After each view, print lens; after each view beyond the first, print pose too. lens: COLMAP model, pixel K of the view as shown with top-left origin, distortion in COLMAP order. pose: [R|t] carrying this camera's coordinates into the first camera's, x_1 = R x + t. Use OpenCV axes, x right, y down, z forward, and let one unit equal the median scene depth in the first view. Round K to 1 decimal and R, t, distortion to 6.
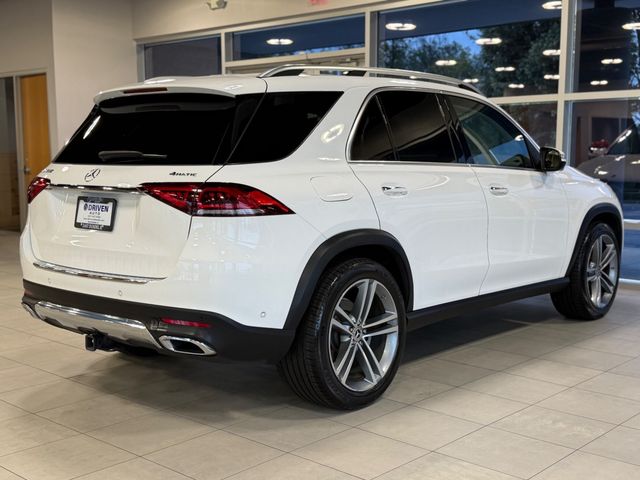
lens RADIAL K [[820.7, 0, 322.7], [0, 820.7, 241.2], [0, 0, 1]] dist [0.095245, 0.000000]
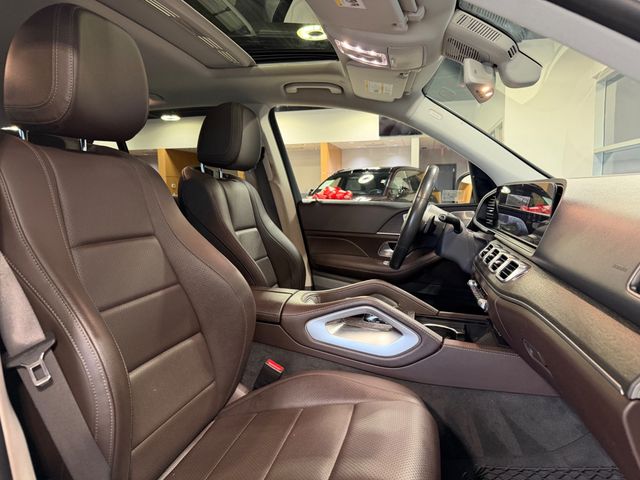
lens RADIAL K [[454.8, 0, 312.9], [0, 454.8, 225.1], [0, 0, 1]] dist [0.033143, -0.031054]
pose [[0.480420, 0.060705, -0.874935, 0.354926], [-0.082592, 0.996300, 0.023774, -0.129130], [0.873141, 0.060841, 0.483656, 1.272423]]
